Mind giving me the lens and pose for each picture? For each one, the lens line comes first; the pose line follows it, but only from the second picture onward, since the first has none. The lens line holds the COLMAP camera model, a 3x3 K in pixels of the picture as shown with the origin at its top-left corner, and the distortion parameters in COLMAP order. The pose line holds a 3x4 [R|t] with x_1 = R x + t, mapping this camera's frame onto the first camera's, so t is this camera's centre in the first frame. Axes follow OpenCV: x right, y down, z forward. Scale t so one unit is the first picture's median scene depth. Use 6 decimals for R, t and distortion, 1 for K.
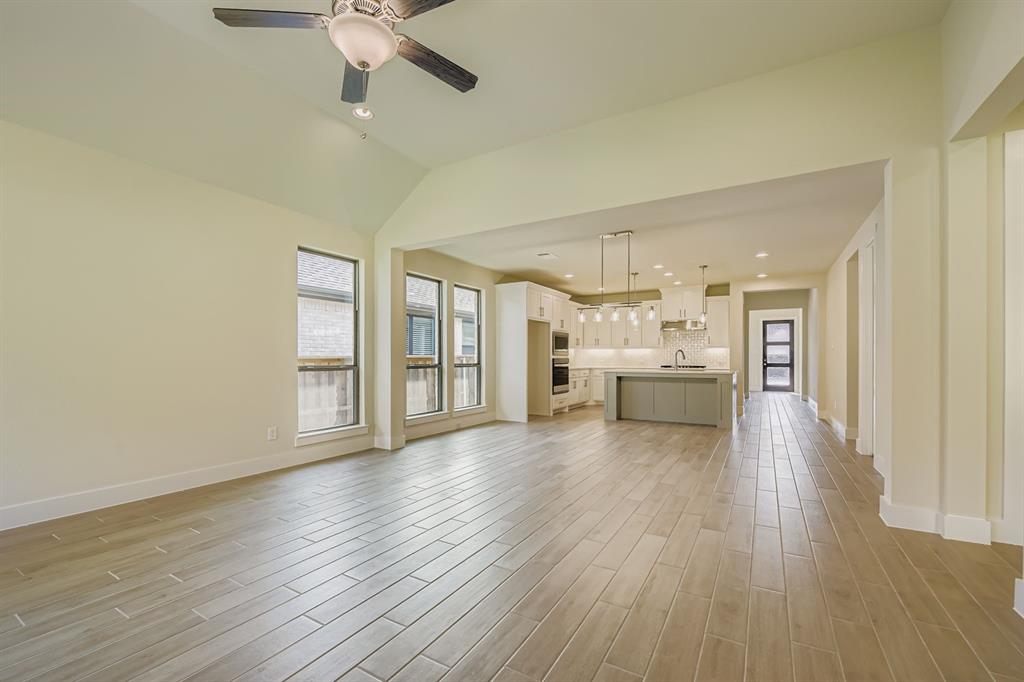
lens RADIAL K [[428.7, 0, 514.4], [0, 428.7, 359.5], [0, 0, 1]] dist [-0.000053, 0.000235]
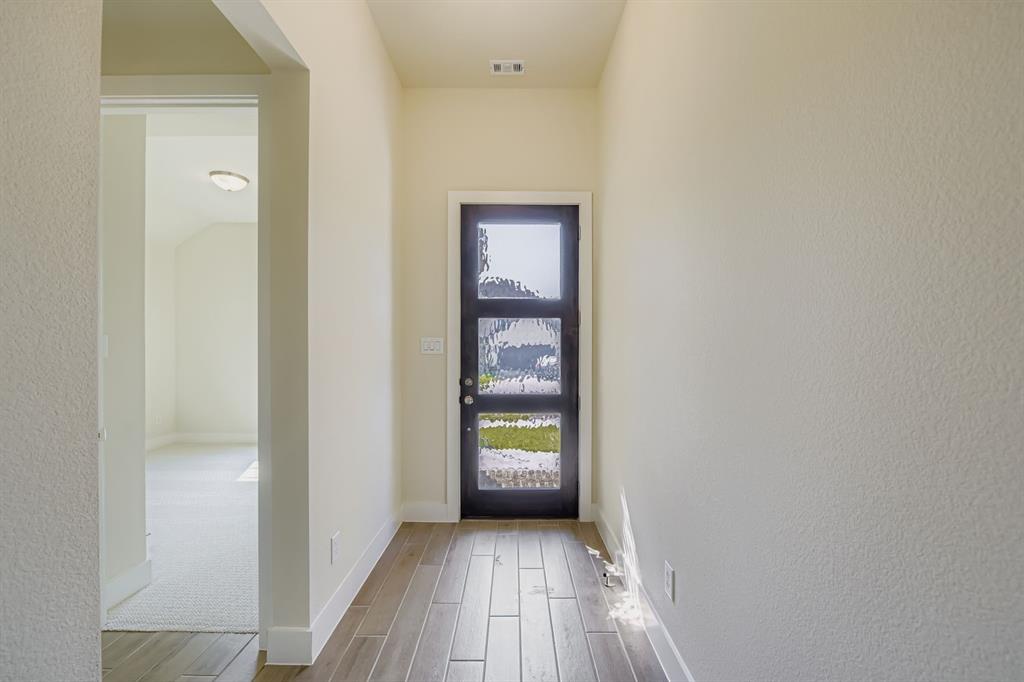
lens RADIAL K [[411.2, 0, 512.9], [0, 411.2, 338.5], [0, 0, 1]] dist [-0.007949, -0.000129]
pose [[0.862601, 0.007228, 0.505834, 0.841524], [-0.002465, 0.999946, -0.010086, -0.032273], [-0.505879, 0.007453, 0.862572, 1.364113]]
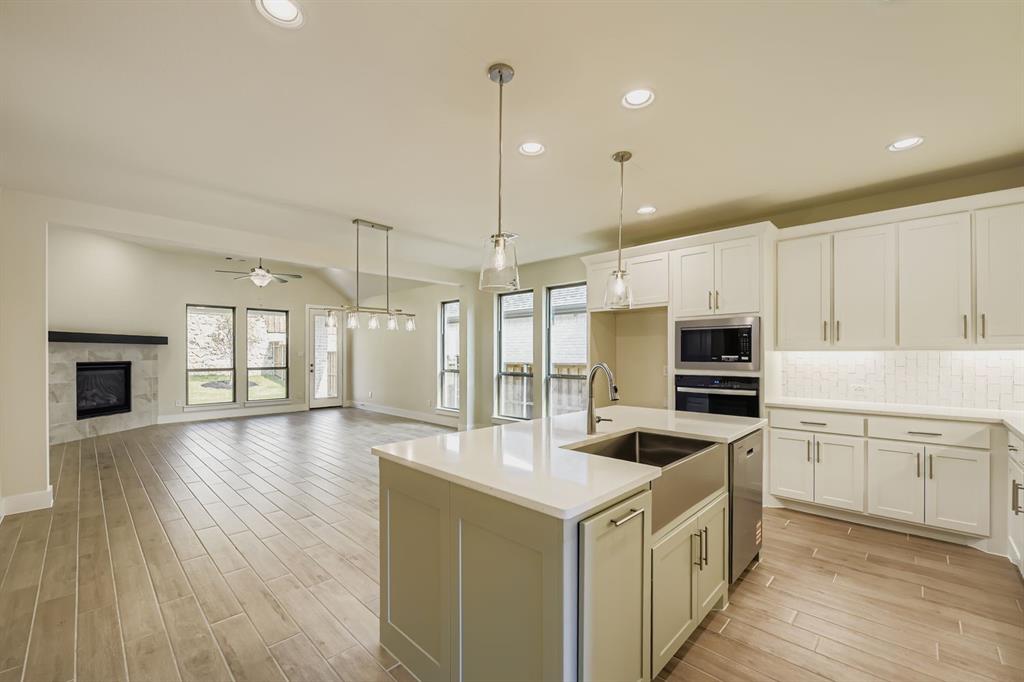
lens RADIAL K [[417.9, 0, 508.3], [0, 417.9, 354.8], [0, 0, 1]] dist [-0.002753, -0.000172]
pose [[-0.241788, 0.000352, -0.970329, 0.611356], [-0.002965, 0.999995, 0.001102, -0.026005], [0.970325, 0.003144, -0.241785, 0.921435]]
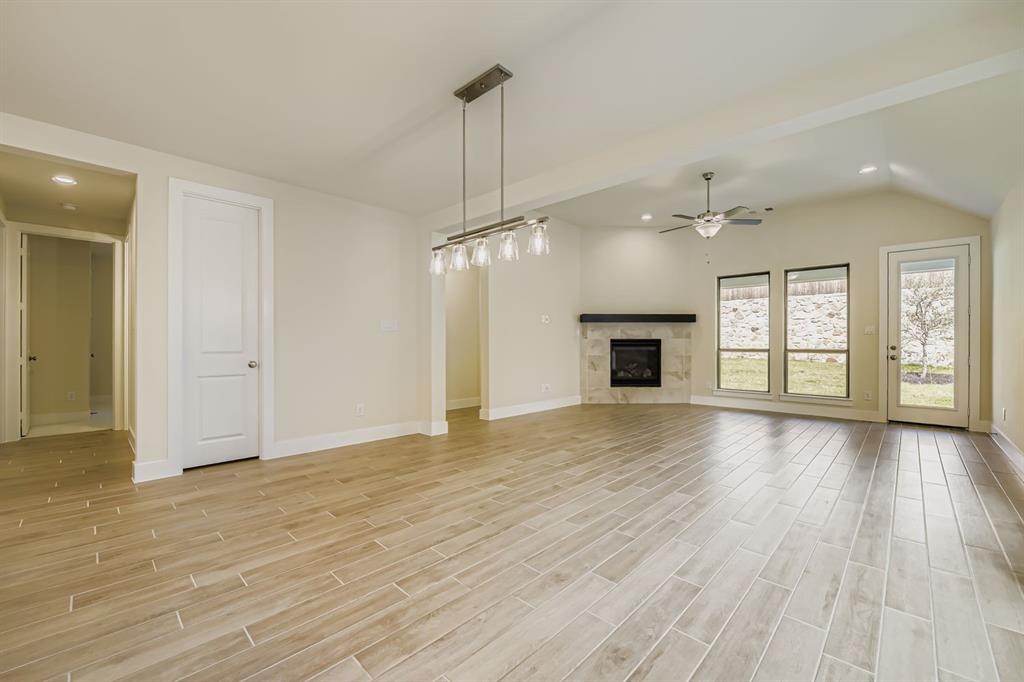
lens RADIAL K [[417.1, 0, 514.2], [0, 417.1, 344.8], [0, 0, 1]] dist [-0.008030, -0.000337]
pose [[-0.972917, -0.004428, 0.231113, 0.058603], [-0.002510, 0.999960, 0.008593, -0.003789], [-0.231142, 0.007780, -0.972889, 0.916488]]
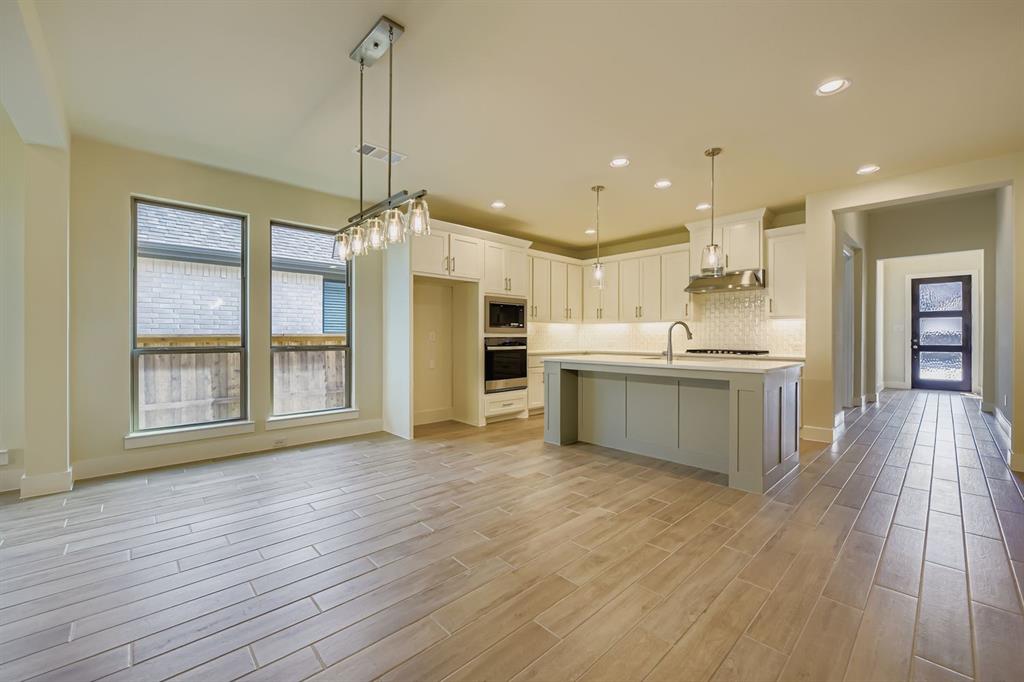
lens RADIAL K [[411.2, 0, 512.9], [0, 411.2, 338.5], [0, 0, 1]] dist [-0.007949, -0.000129]
pose [[0.959292, 0.001072, -0.282414, 0.303638], [-0.001170, 0.999999, -0.000179, -0.001214], [0.282414, 0.000502, 0.959293, 0.414266]]
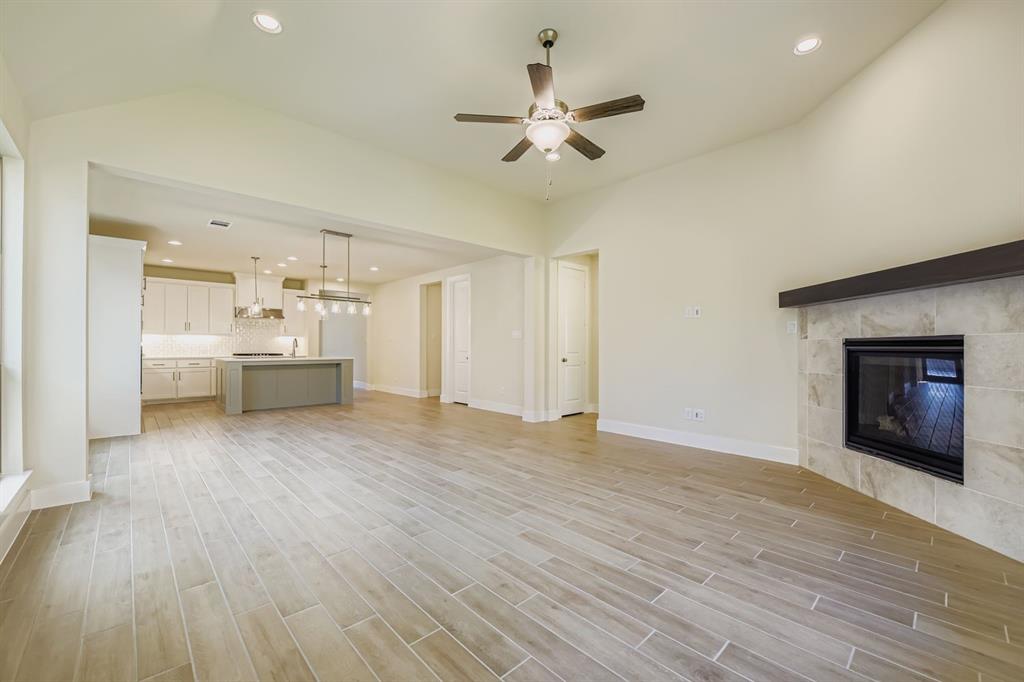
lens RADIAL K [[417.1, 0, 514.2], [0, 417.1, 344.8], [0, 0, 1]] dist [-0.008030, -0.000337]
pose [[0.283482, 0.003494, 0.958971, -0.415896], [0.000809, 0.999992, -0.003883, -0.002048], [-0.958977, 0.001877, 0.283477, 0.166641]]
